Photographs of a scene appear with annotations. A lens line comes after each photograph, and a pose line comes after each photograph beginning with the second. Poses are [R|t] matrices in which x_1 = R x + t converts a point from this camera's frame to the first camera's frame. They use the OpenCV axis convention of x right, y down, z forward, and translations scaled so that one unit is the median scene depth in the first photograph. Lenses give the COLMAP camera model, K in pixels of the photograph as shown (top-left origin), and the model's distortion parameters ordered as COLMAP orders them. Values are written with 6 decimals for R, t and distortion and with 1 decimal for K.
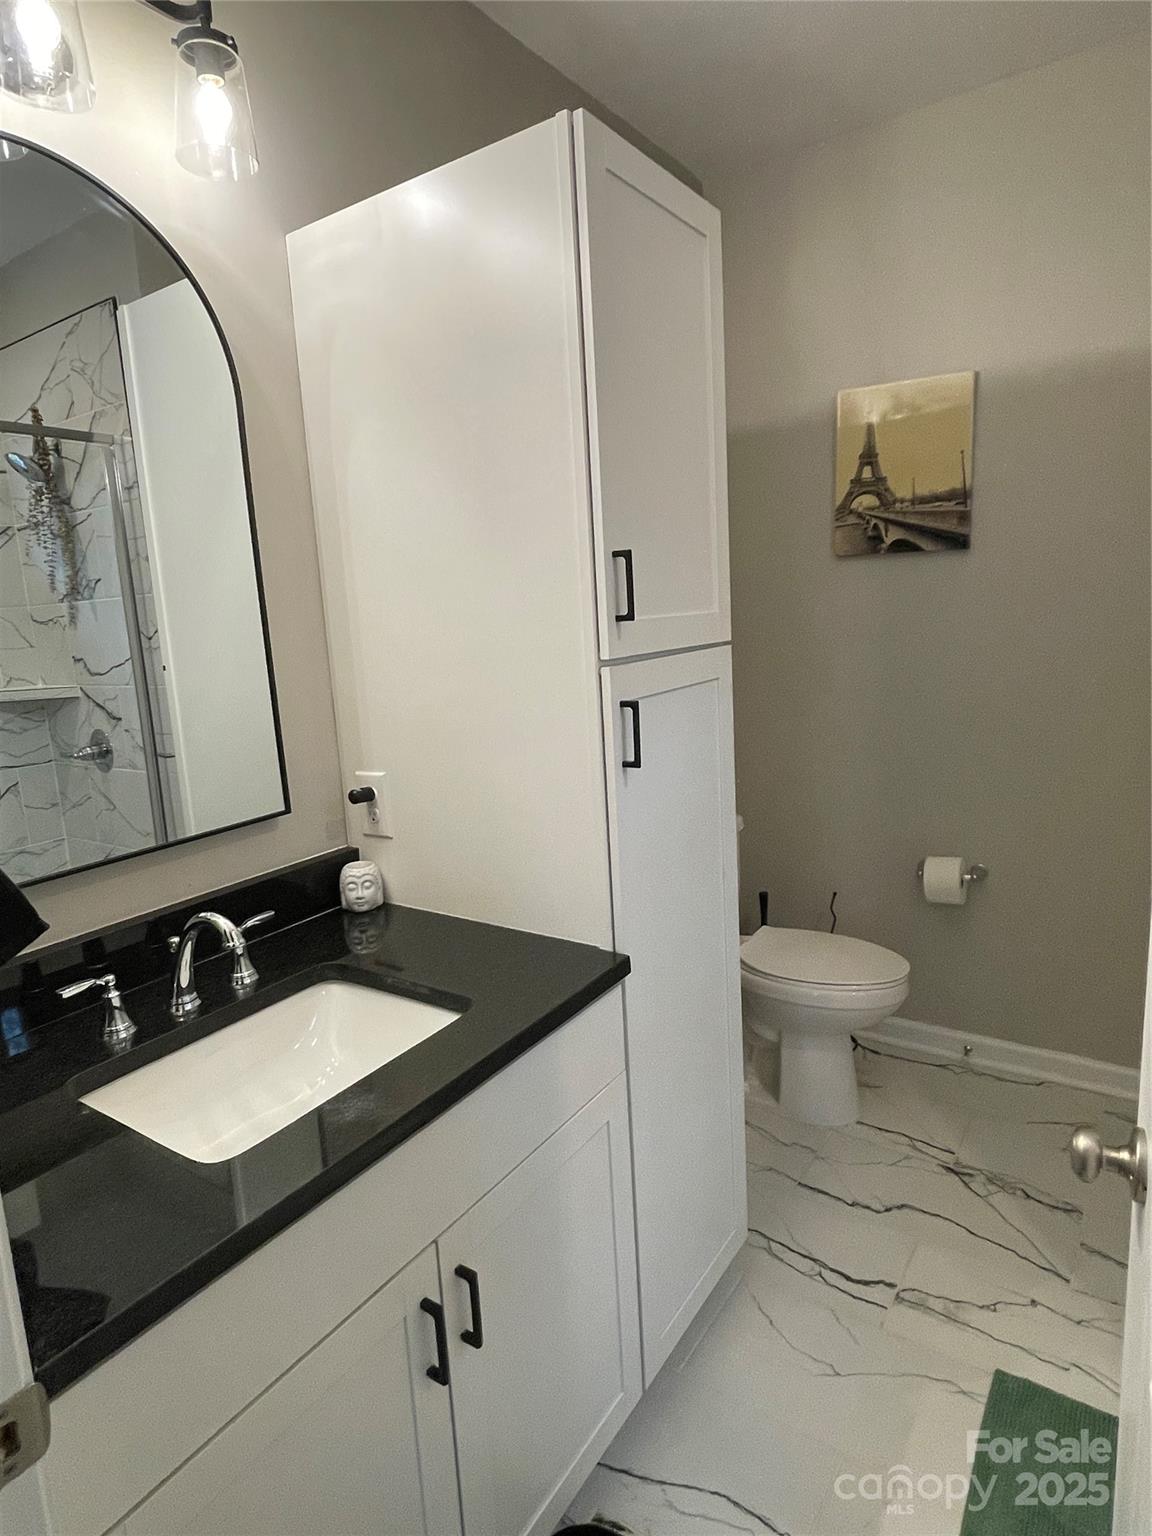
lens RADIAL K [[897.9, 0, 571.7], [0, 897.9, 764.7], [0, 0, 1]] dist [-0.003865, 0.000010]
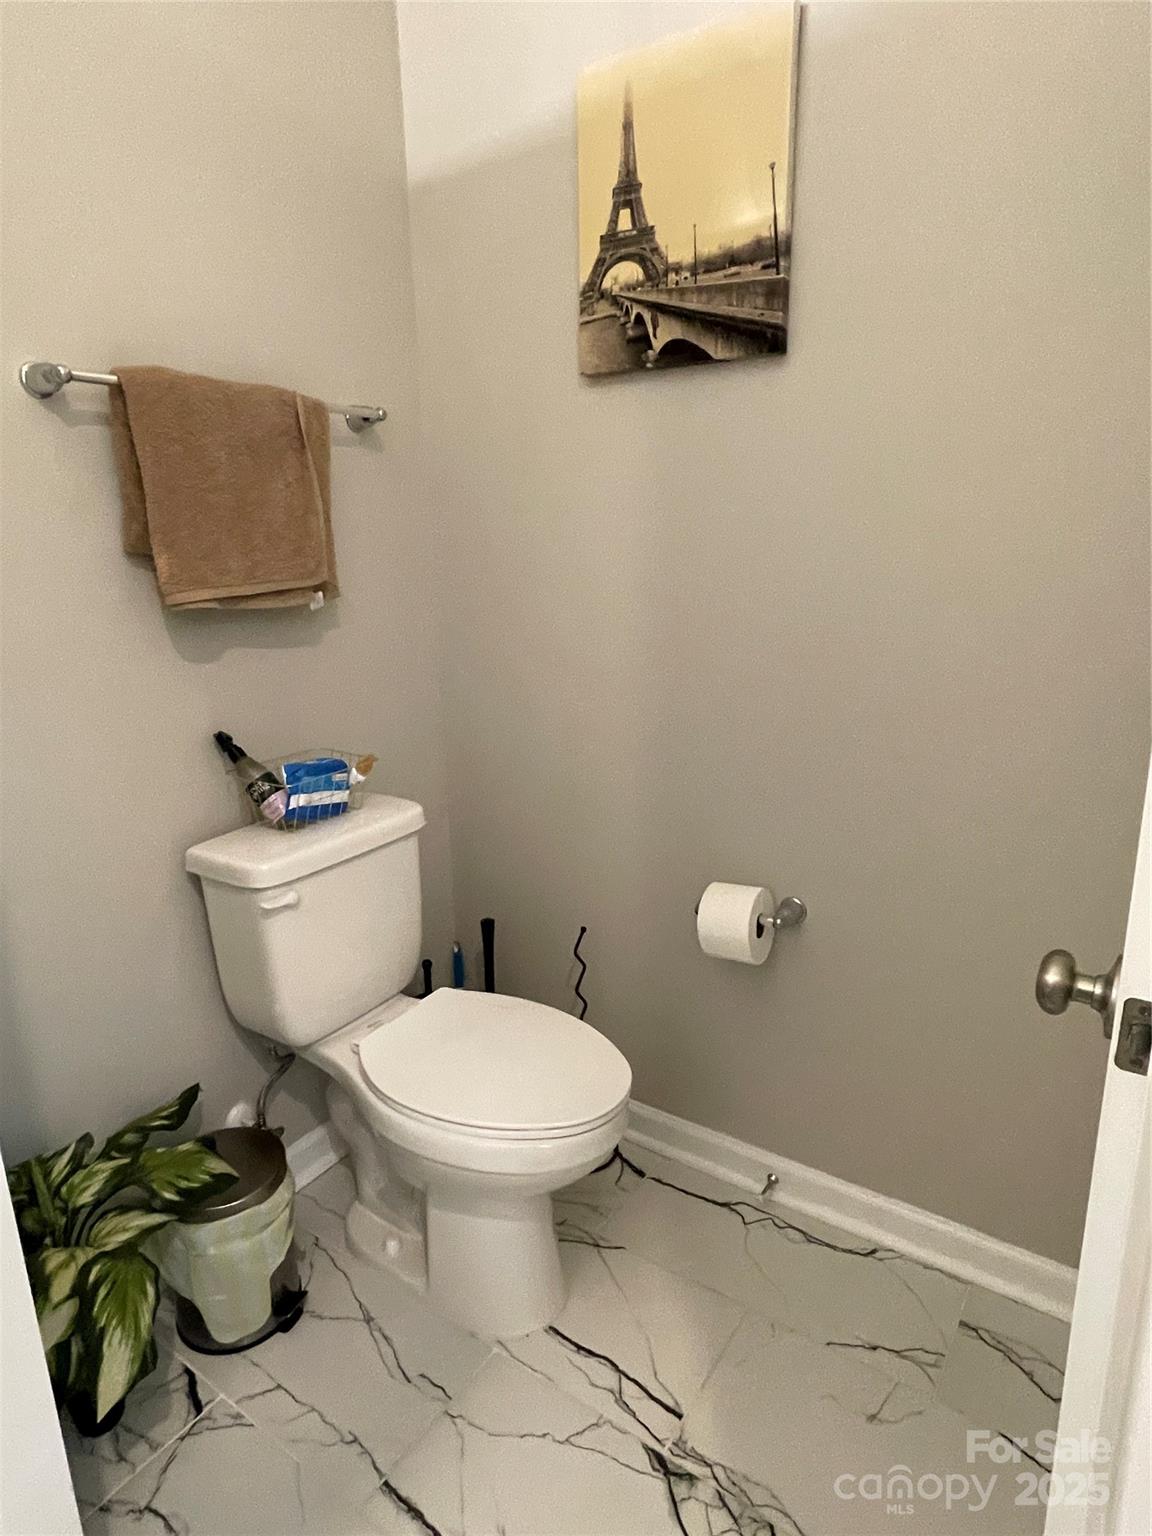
lens RADIAL K [[897.9, 0, 568.9], [0, 897.9, 771.5], [0, 0, 1]] dist [-0.003865, 0.000010]
pose [[0.999759, 0.021882, 0.001975, 0.302122], [-0.021969, 0.996784, 0.077069, -0.018007], [-0.000282, -0.077093, 0.997024, 0.404008]]
